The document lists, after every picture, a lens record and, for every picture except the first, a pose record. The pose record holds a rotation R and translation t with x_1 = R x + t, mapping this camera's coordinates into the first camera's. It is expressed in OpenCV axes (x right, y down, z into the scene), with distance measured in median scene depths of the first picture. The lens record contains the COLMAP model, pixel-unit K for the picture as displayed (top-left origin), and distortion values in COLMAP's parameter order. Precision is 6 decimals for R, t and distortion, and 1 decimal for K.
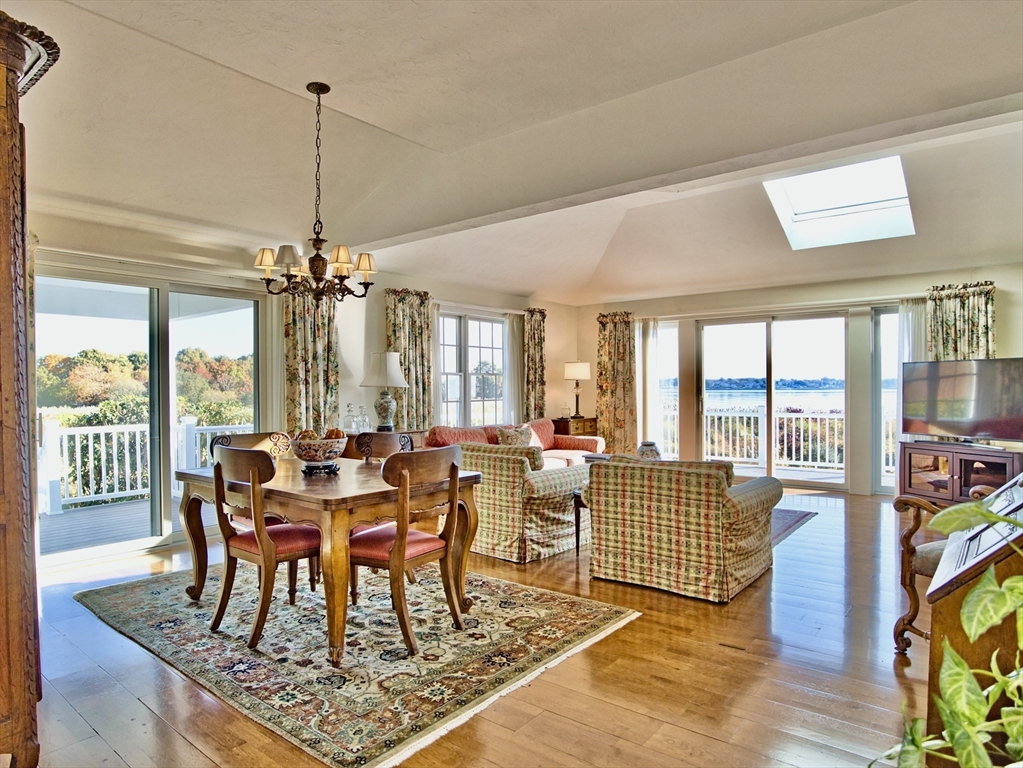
lens RADIAL K [[615.1, 0, 503.2], [0, 615.1, 388.2], [0, 0, 1]] dist [-0.053419, 0.025660]
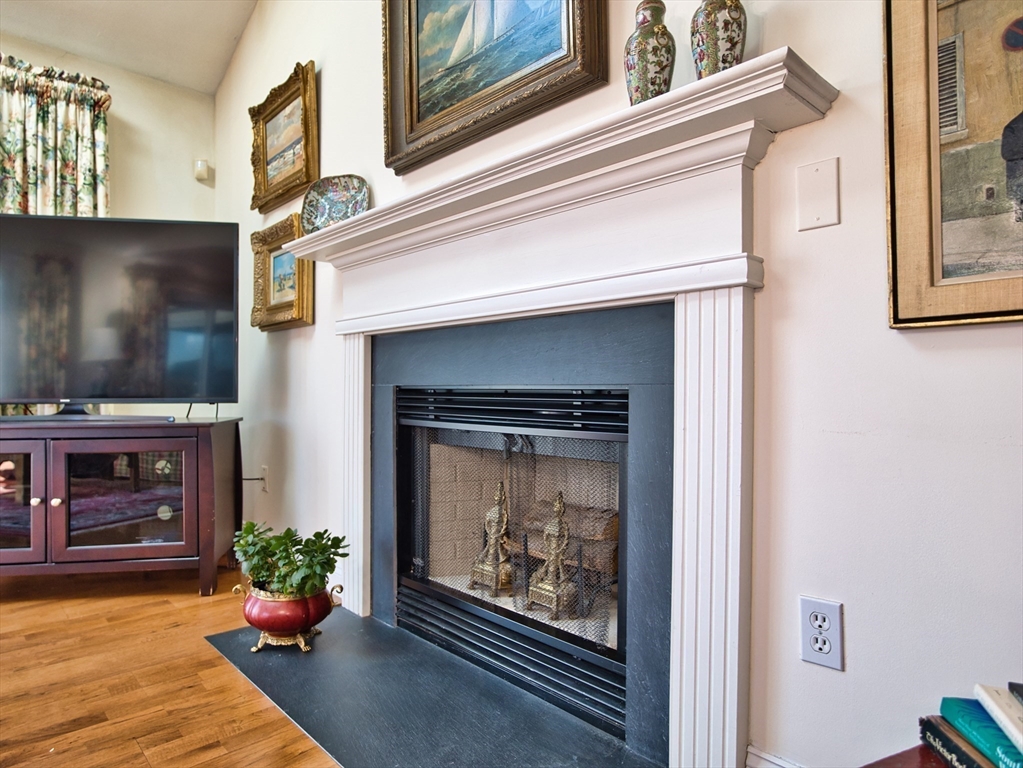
lens RADIAL K [[617.2, 0, 511.5], [0, 617.2, 384.0], [0, 0, 1]] dist [-0.002328, 0.001250]
pose [[0.139078, 0.009026, 0.990240, 0.309394], [0.000488, 0.999958, -0.009183, 0.058557], [-0.990281, 0.001760, 0.139068, 0.508016]]
